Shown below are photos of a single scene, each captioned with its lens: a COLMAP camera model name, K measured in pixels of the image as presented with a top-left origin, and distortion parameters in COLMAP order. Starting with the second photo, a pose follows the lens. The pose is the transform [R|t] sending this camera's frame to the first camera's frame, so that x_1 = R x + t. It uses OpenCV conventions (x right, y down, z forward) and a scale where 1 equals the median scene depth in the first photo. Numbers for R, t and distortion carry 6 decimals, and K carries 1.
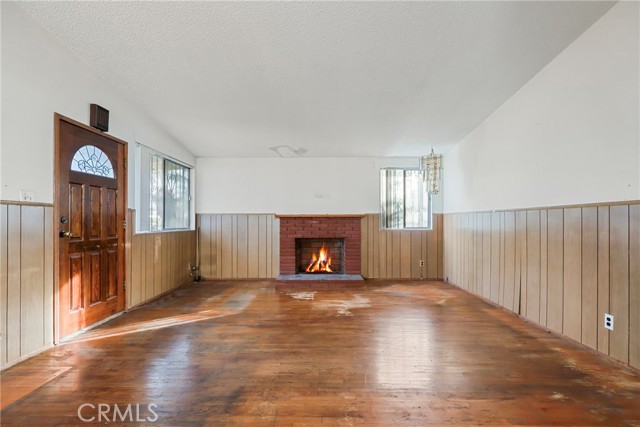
lens RADIAL K [[300.1, 0, 318.2], [0, 300.1, 223.1], [0, 0, 1]] dist [0.002198, -0.000316]
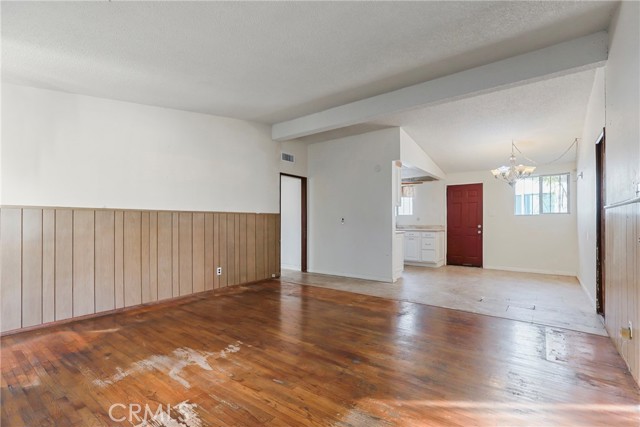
lens RADIAL K [[300.1, 0, 320.2], [0, 300.1, 218.8], [0, 0, 1]] dist [0.002198, -0.000316]
pose [[-0.806318, 0.004222, 0.591468, -0.671807], [0.000131, 0.999976, -0.006958, -0.007479], [-0.591483, -0.005533, -0.806299, 1.936906]]
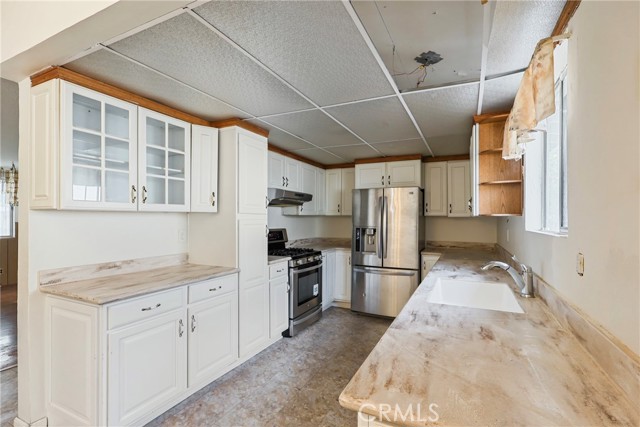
lens RADIAL K [[300.1, 0, 318.2], [0, 300.1, 215.7], [0, 0, 1]] dist [0.002198, -0.000316]
pose [[0.440050, 0.004538, 0.897962, -0.204670], [0.005274, 0.999957, -0.007637, -0.086550], [-0.897958, 0.008097, 0.440007, -0.873785]]
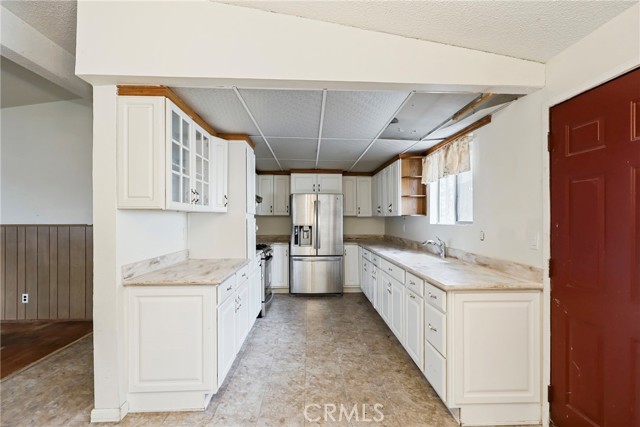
lens RADIAL K [[300.1, 0, 323.0], [0, 300.1, 215.6], [0, 0, 1]] dist [0.002198, -0.000316]
pose [[-0.047311, 0.005216, 0.998867, -0.630285], [0.005997, 0.999970, -0.004938, -0.086541], [-0.998862, 0.005757, -0.047341, -0.455923]]
